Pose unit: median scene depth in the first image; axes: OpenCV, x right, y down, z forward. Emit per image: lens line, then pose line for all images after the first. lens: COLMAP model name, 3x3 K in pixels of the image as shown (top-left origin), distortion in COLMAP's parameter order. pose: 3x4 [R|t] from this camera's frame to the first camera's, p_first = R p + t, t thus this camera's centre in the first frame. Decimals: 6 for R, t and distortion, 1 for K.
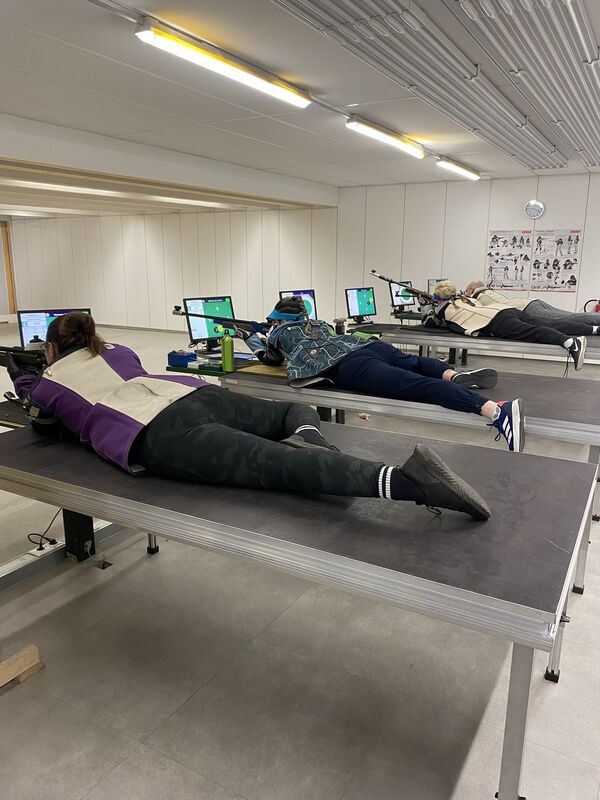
lens RADIAL K [[610.1, 0, 295.2], [0, 610.1, 436.9], [0, 0, 1]] dist [0.012751, -0.014522]
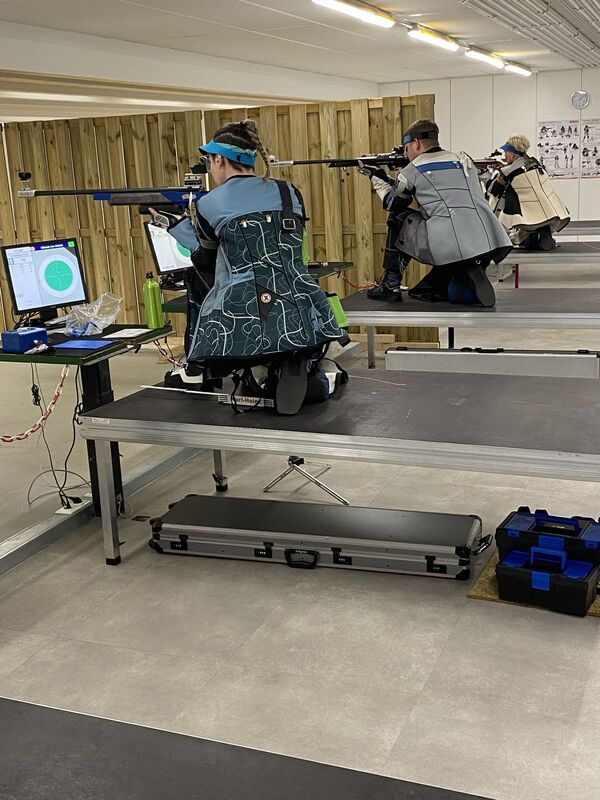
lens RADIAL K [[1012.1, 0, 298.6], [0, 1012.1, 396.7], [0, 0, 1]] dist [0.060769, 0.000000]
pose [[0.987308, -0.085801, 0.133643, -0.337477], [0.094454, 0.993731, -0.059805, 0.178717], [-0.127674, 0.071669, 0.989223, -0.589496]]
